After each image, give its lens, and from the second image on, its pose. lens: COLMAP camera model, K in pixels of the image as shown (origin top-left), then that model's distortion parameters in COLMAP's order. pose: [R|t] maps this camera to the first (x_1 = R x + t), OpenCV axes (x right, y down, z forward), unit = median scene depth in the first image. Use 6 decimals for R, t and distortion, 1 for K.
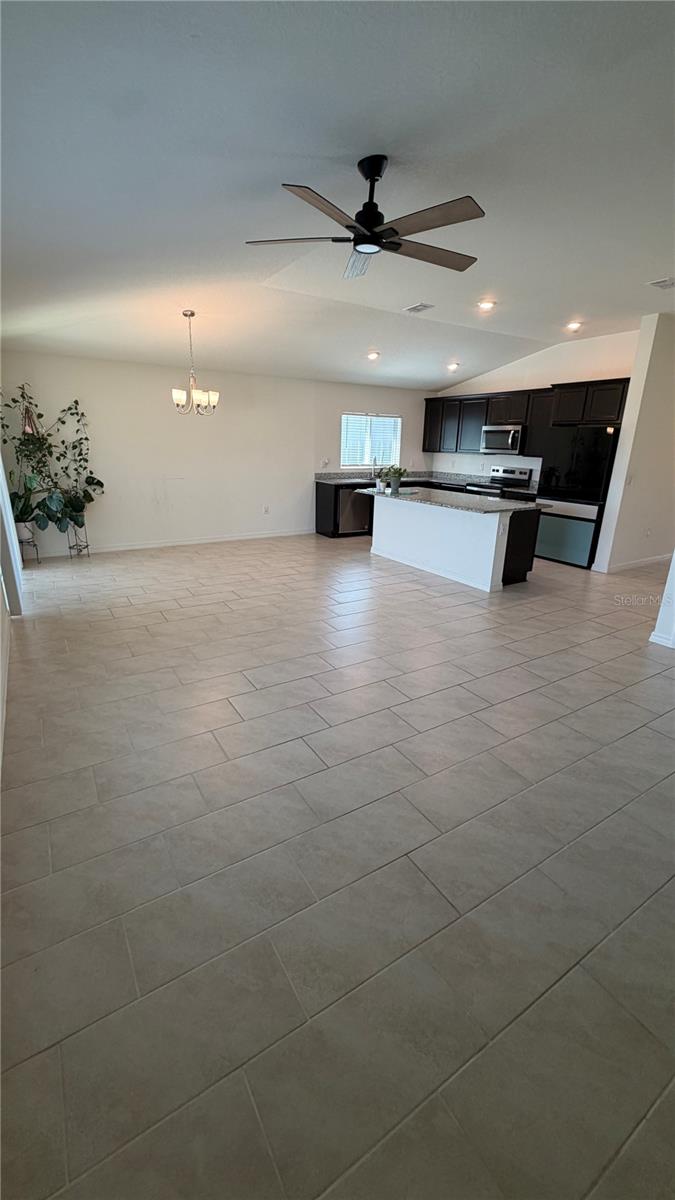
lens RADIAL K [[475.2, 0, 334.7], [0, 475.2, 596.7], [0, 0, 1]] dist [-0.000176, -0.000369]
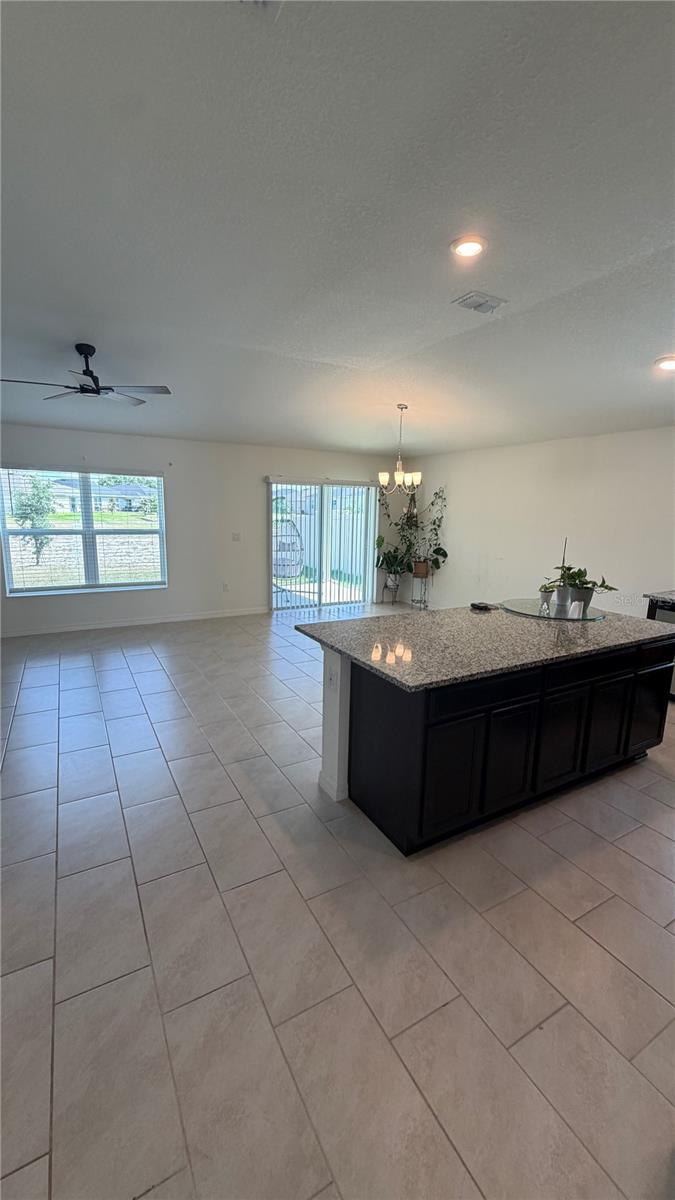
lens RADIAL K [[462.0, 0, 326.1], [0, 462.0, 610.6], [0, 0, 1]] dist [0.000018, -0.000080]
pose [[-0.060024, 0.198109, -0.978340, 0.773416], [-0.324496, 0.923001, 0.206812, -0.293409], [0.943981, 0.329881, 0.008883, 0.893491]]
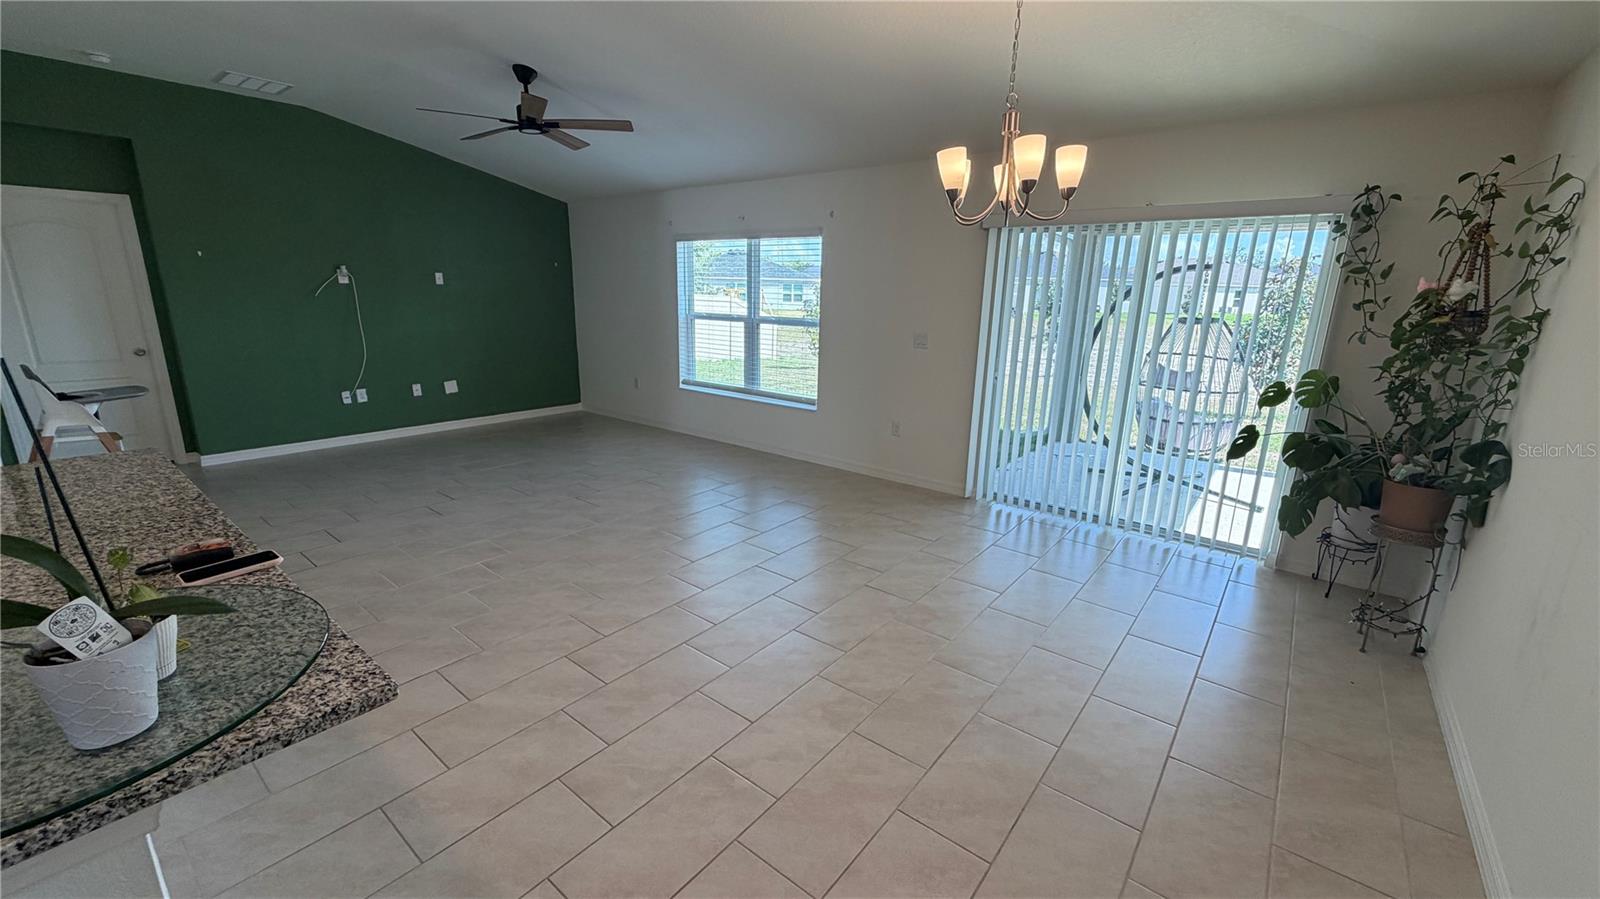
lens RADIAL K [[633.7, 0, 800.0], [0, 633.7, 449.5], [0, 0, 1]] dist [-0.000176, -0.000369]
pose [[-0.942916, 0.036883, -0.330981, 0.008170], [-0.142017, 0.854419, 0.499799, -0.430505], [0.301231, 0.518273, -0.800408, 1.349558]]
